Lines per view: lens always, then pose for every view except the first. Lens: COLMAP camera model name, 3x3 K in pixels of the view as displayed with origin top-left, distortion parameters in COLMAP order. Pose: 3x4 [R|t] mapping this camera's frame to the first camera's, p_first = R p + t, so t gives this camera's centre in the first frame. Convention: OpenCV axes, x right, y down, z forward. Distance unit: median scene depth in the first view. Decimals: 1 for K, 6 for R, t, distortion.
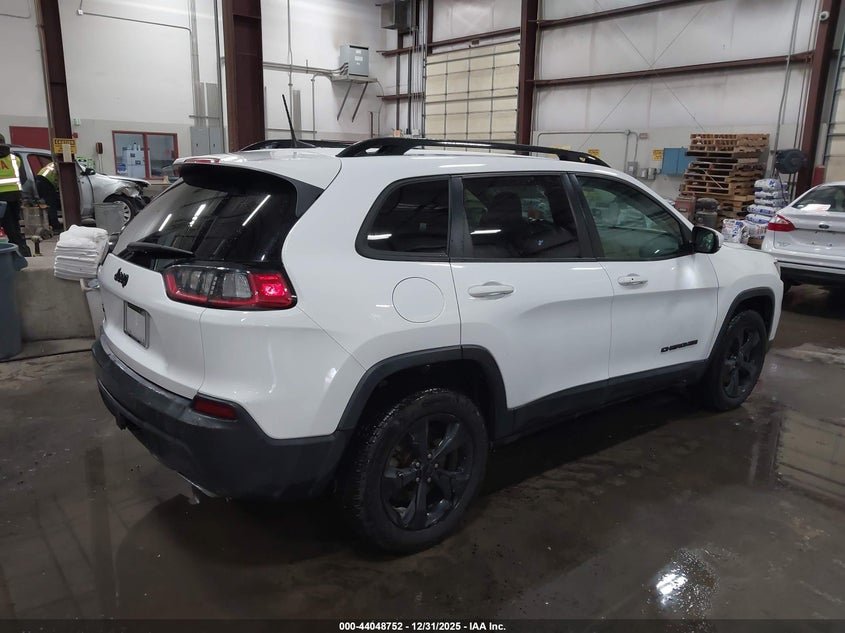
lens RADIAL K [[675.3, 0, 422.8], [0, 675.3, 318.0], [0, 0, 1]] dist [0.012812, -0.015971]
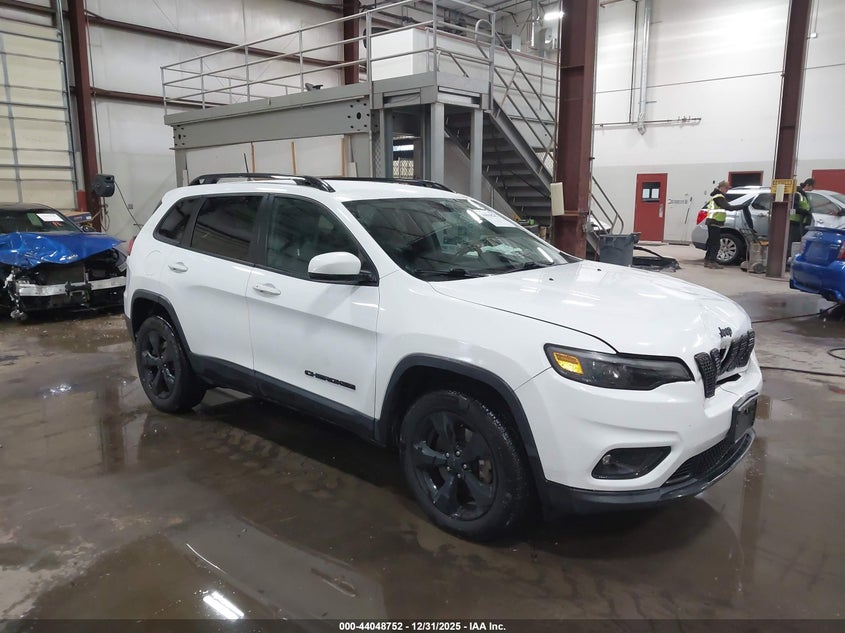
lens RADIAL K [[675.3, 0, 423.9], [0, 675.3, 317.4], [0, 0, 1]] dist [0.012812, -0.015971]
pose [[0.155867, 0.156316, -0.975331, 1.357362], [-0.224305, 0.967205, 0.119168, -0.188784], [0.961973, 0.200197, 0.185818, 0.996411]]
